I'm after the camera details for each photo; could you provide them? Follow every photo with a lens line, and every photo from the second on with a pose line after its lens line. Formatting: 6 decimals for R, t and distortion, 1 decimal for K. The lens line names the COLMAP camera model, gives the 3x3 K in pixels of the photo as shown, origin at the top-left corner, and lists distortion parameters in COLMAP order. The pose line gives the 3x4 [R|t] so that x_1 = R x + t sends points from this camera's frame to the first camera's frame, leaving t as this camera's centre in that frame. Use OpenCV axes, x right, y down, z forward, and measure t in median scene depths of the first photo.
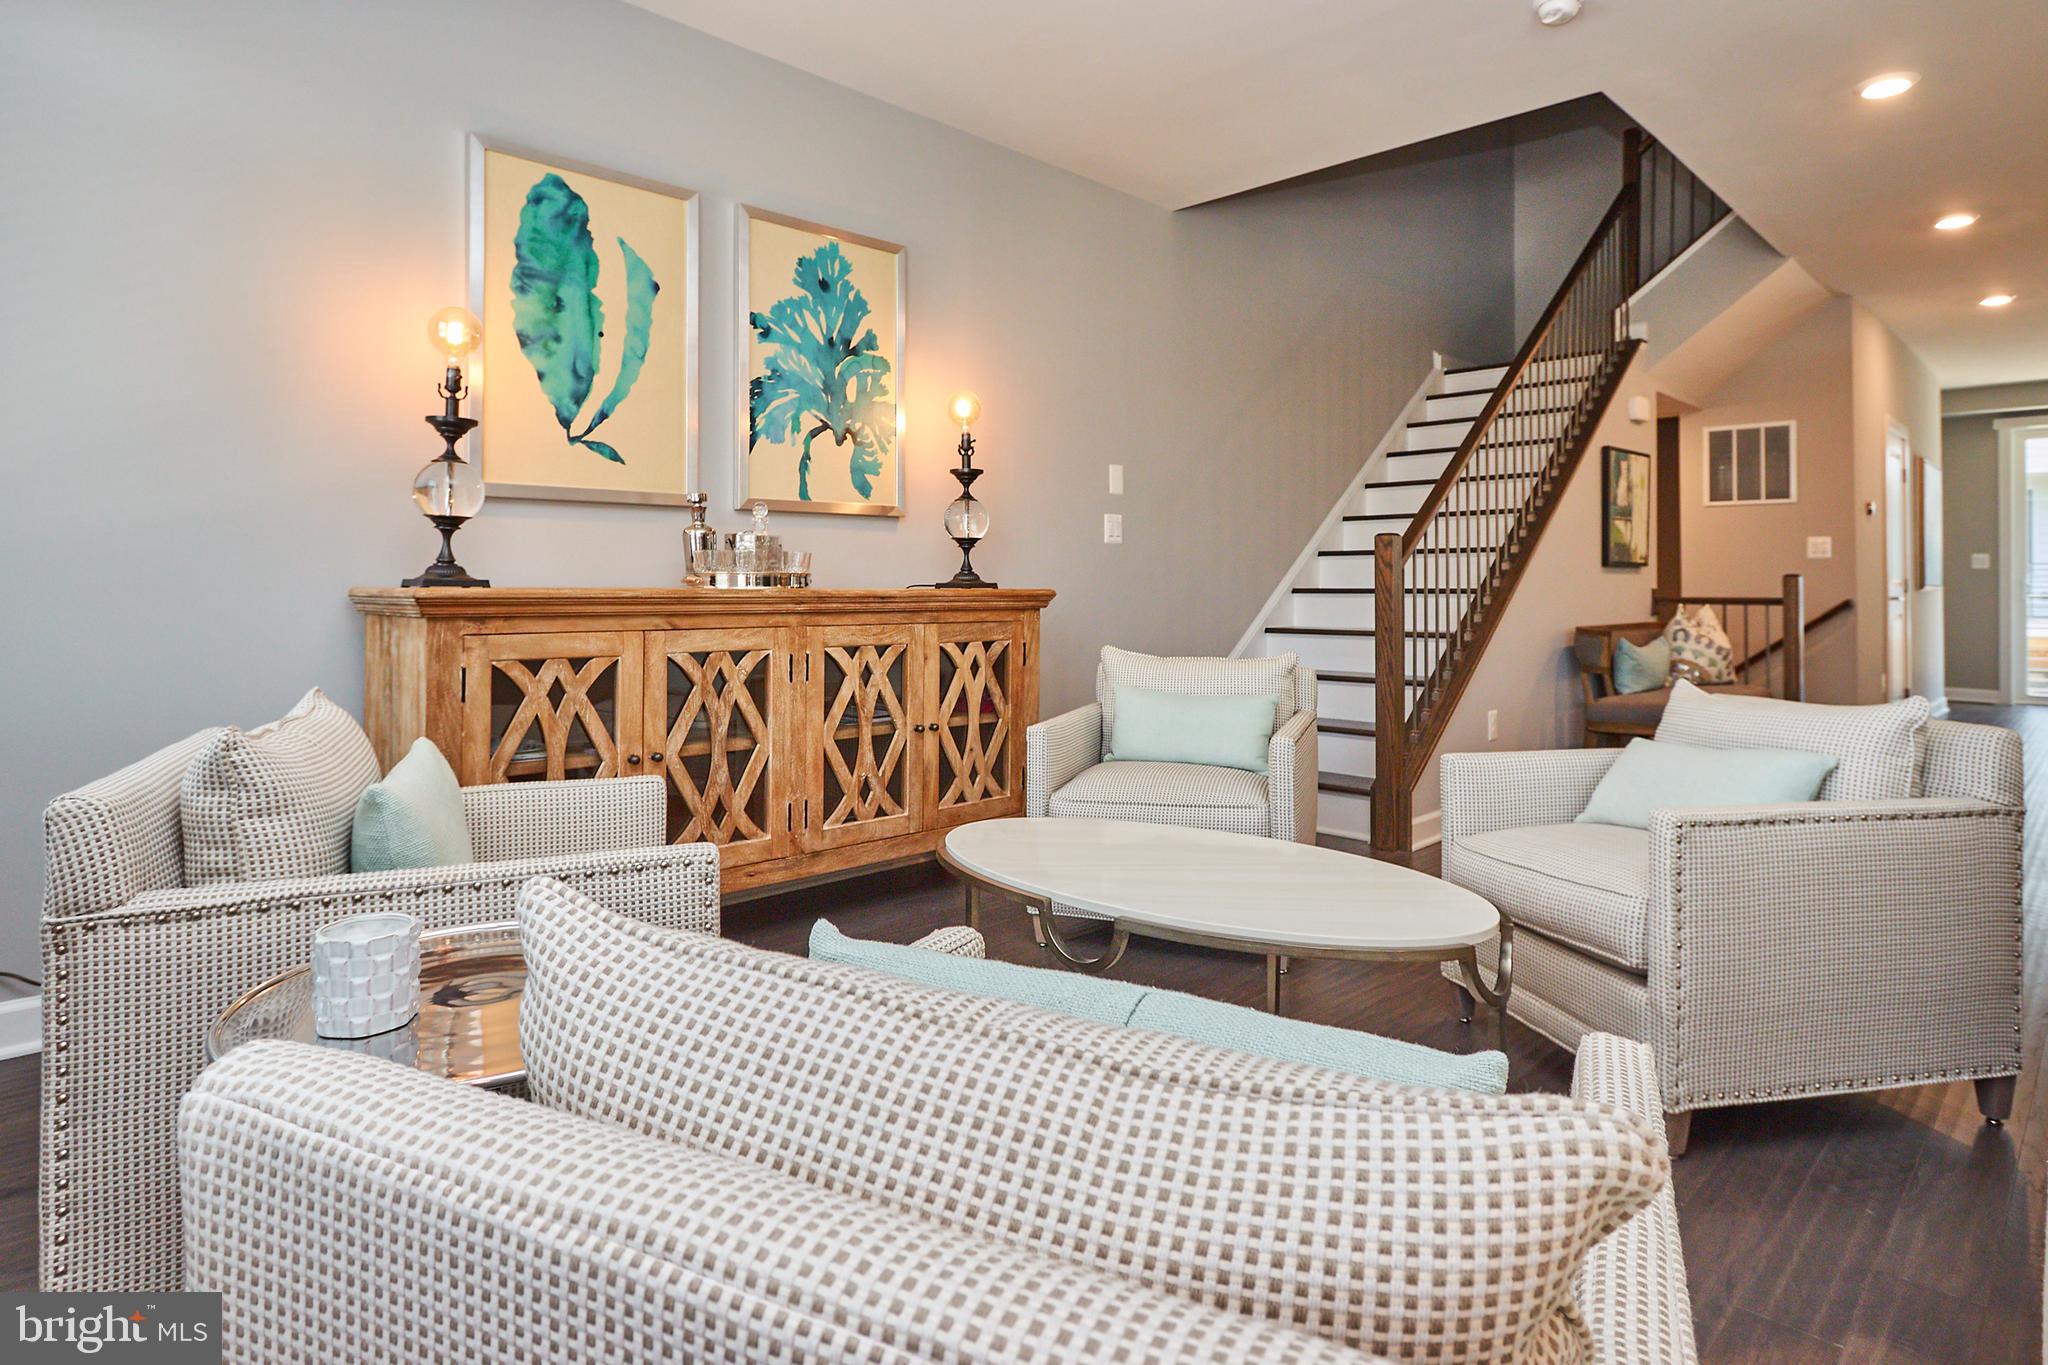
lens RADIAL K [[1128.0, 0, 1021.2], [0, 1128.0, 576.5], [0, 0, 1]] dist [-0.018904, 0.001269]
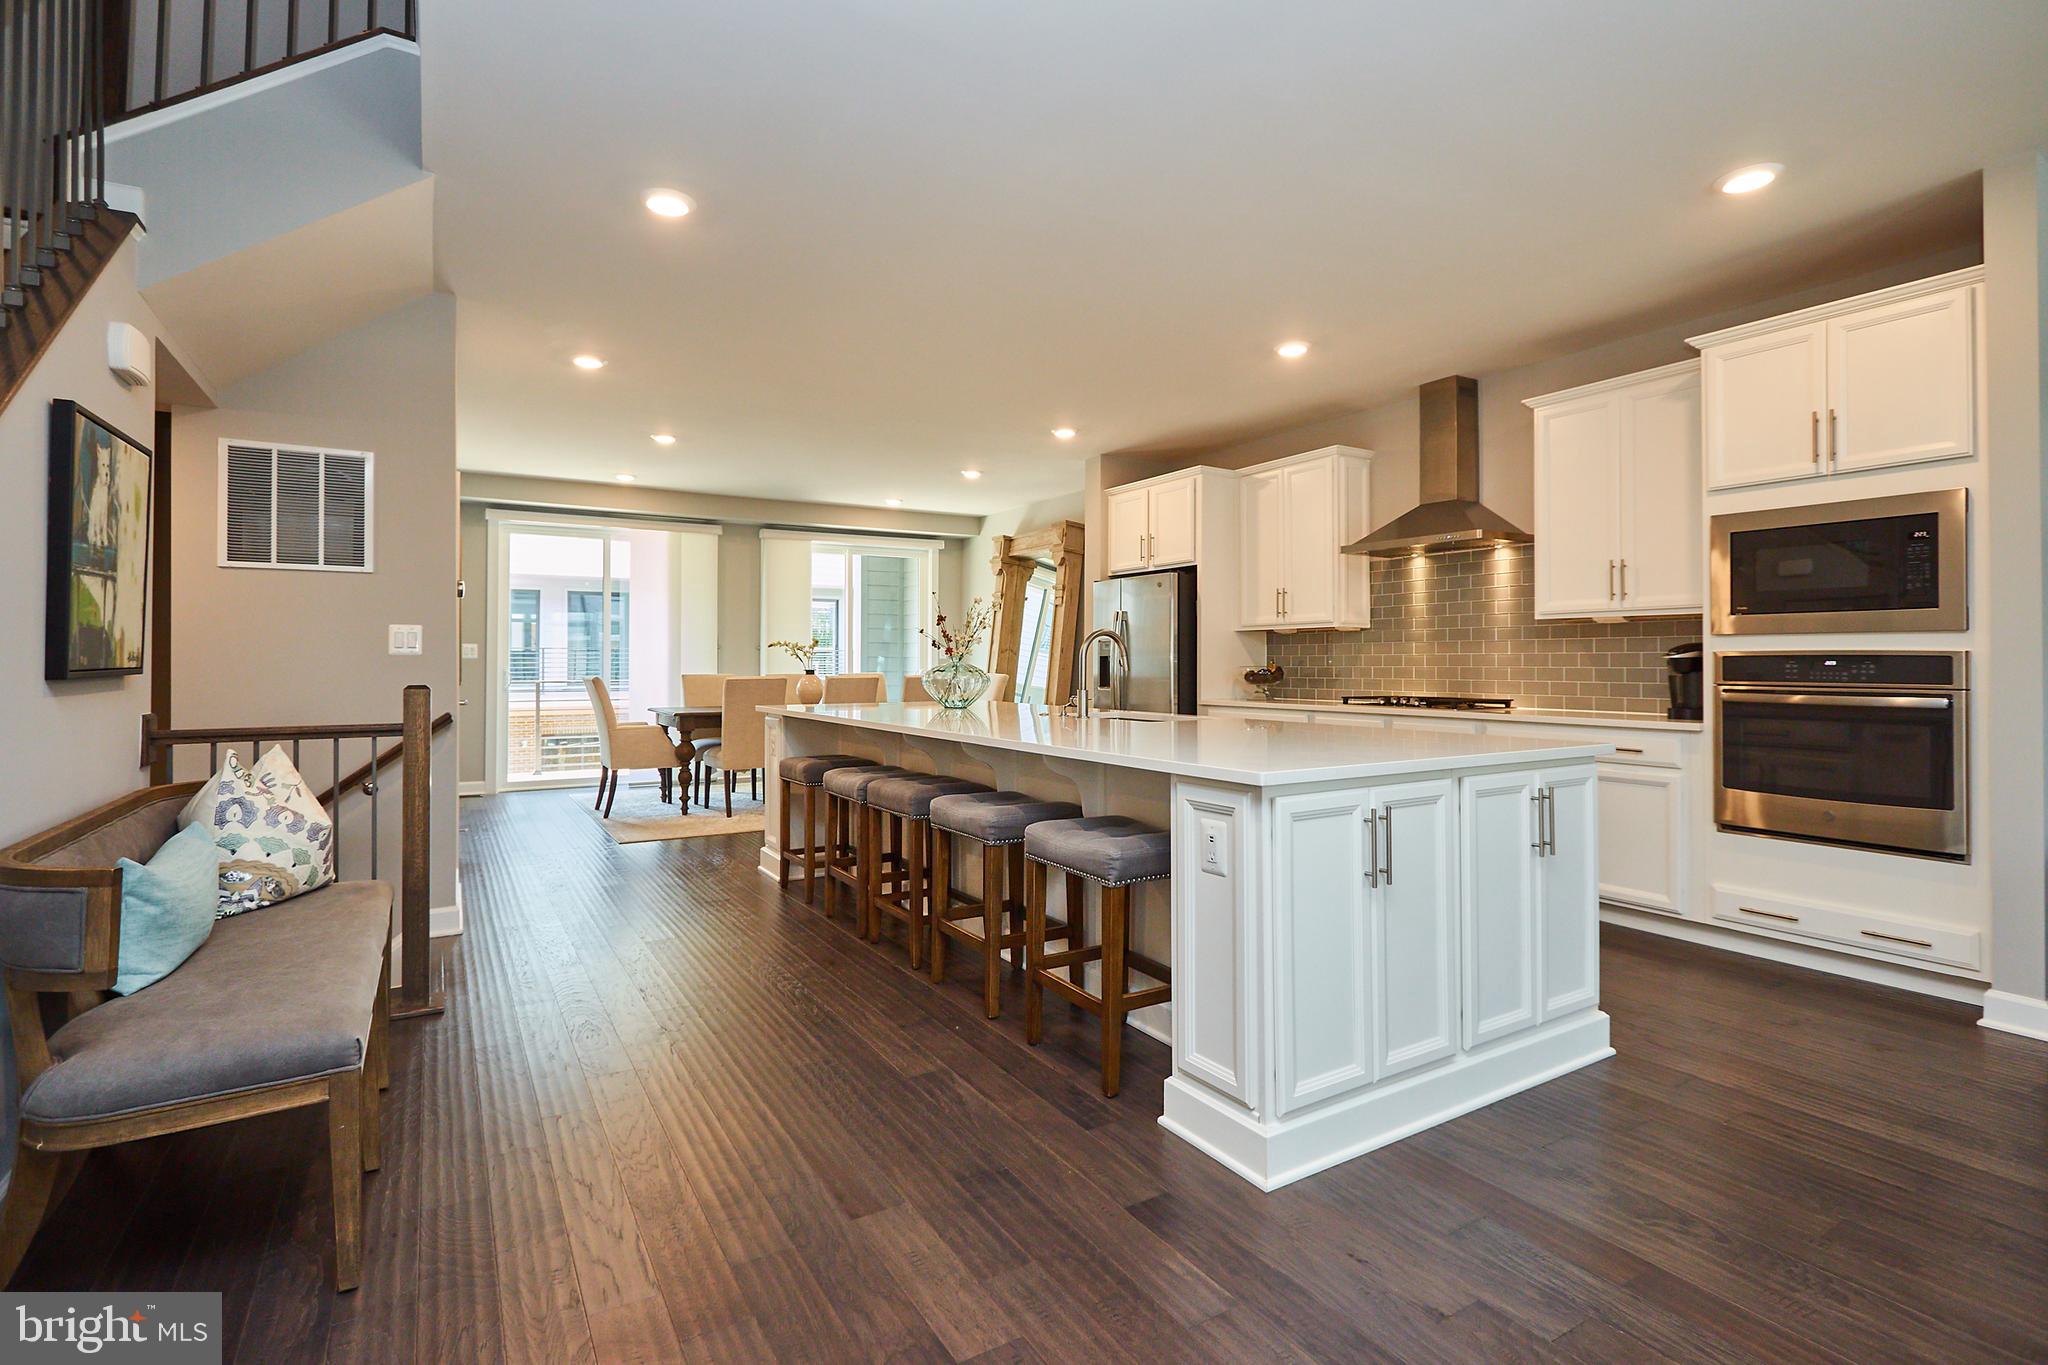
lens RADIAL K [[970.8, 0, 1027.9], [0, 970.8, 640.3], [0, 0, 1]] dist [0.000409, 0.000233]
pose [[0.229155, 0.016186, 0.973255, 0.371165], [-0.002269, 0.999868, -0.016094, -0.029164], [-0.973387, 0.001479, 0.229162, 0.841295]]
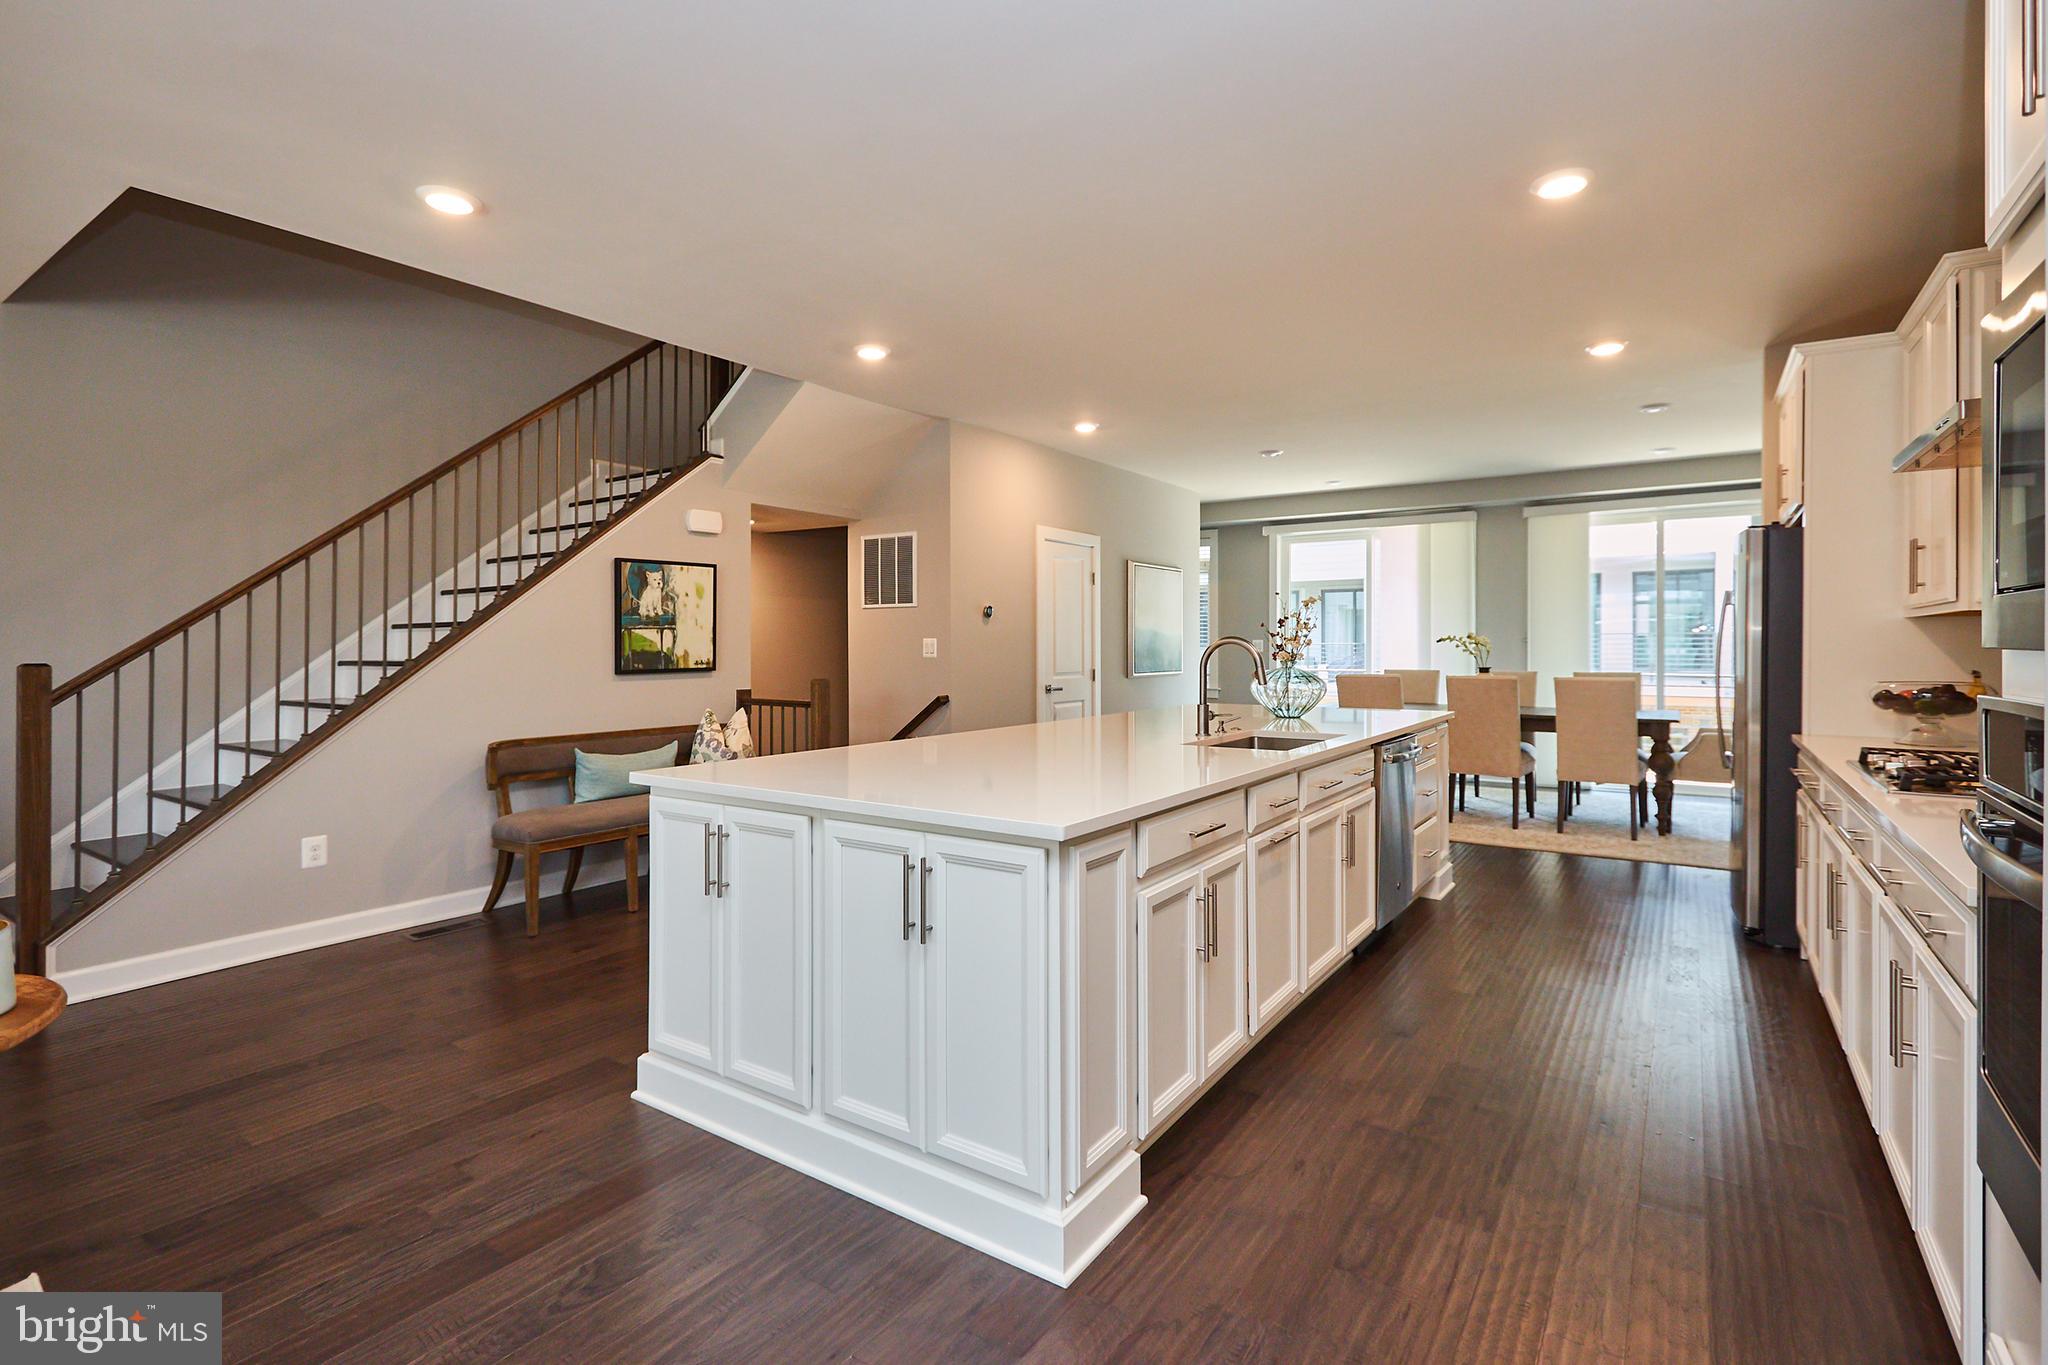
lens RADIAL K [[970.8, 0, 1027.9], [0, 970.8, 640.3], [0, 0, 1]] dist [0.000409, 0.000233]
pose [[0.982110, -0.007702, 0.188150, 1.098376], [0.007758, 0.999970, 0.000440, -0.058075], [-0.188147, 0.001027, 0.982140, 0.081088]]
